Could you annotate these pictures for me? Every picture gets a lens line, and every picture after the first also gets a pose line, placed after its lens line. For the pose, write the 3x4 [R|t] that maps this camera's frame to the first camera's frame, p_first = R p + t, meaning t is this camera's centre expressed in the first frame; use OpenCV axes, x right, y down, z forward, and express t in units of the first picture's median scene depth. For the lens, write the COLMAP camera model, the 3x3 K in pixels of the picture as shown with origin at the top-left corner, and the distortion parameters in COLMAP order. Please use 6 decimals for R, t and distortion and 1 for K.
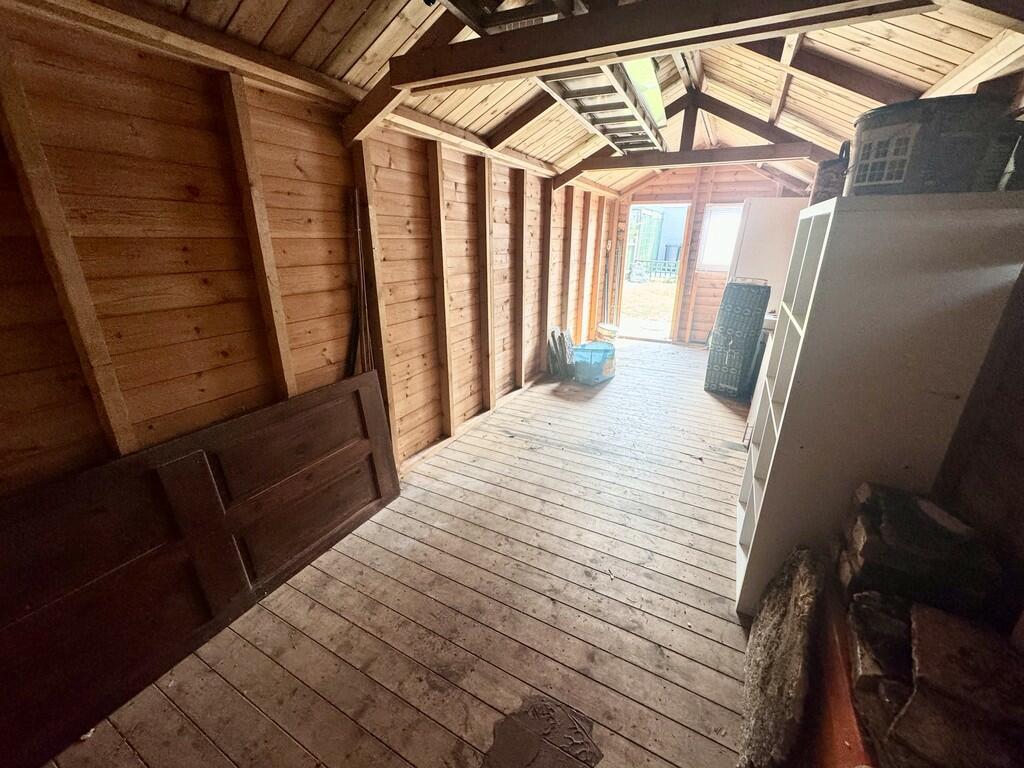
lens RADIAL K [[408.6, 0, 511.9], [0, 408.6, 383.3], [0, 0, 1]] dist [-0.004179, 0.001054]
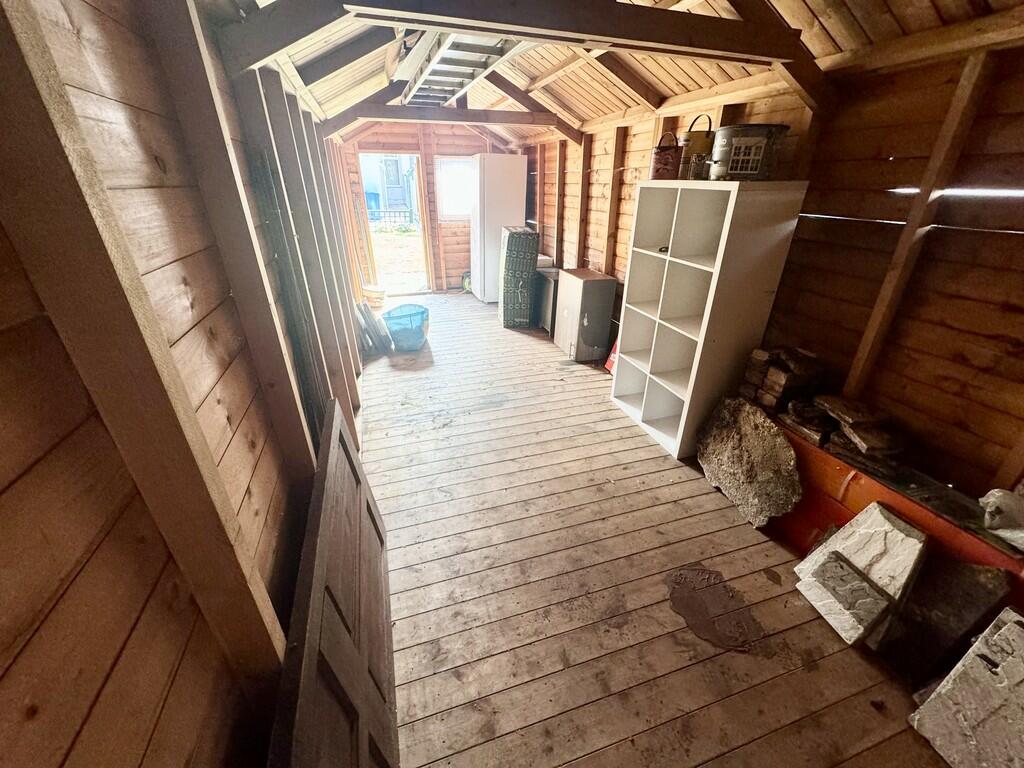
lens RADIAL K [[408.6, 0, 511.1], [0, 408.6, 382.4], [0, 0, 1]] dist [-0.004179, 0.001054]
pose [[0.701496, -0.322131, 0.635716, -0.675434], [0.245164, 0.946651, 0.209157, -0.162089], [-0.669177, 0.009132, 0.743047, 0.254817]]
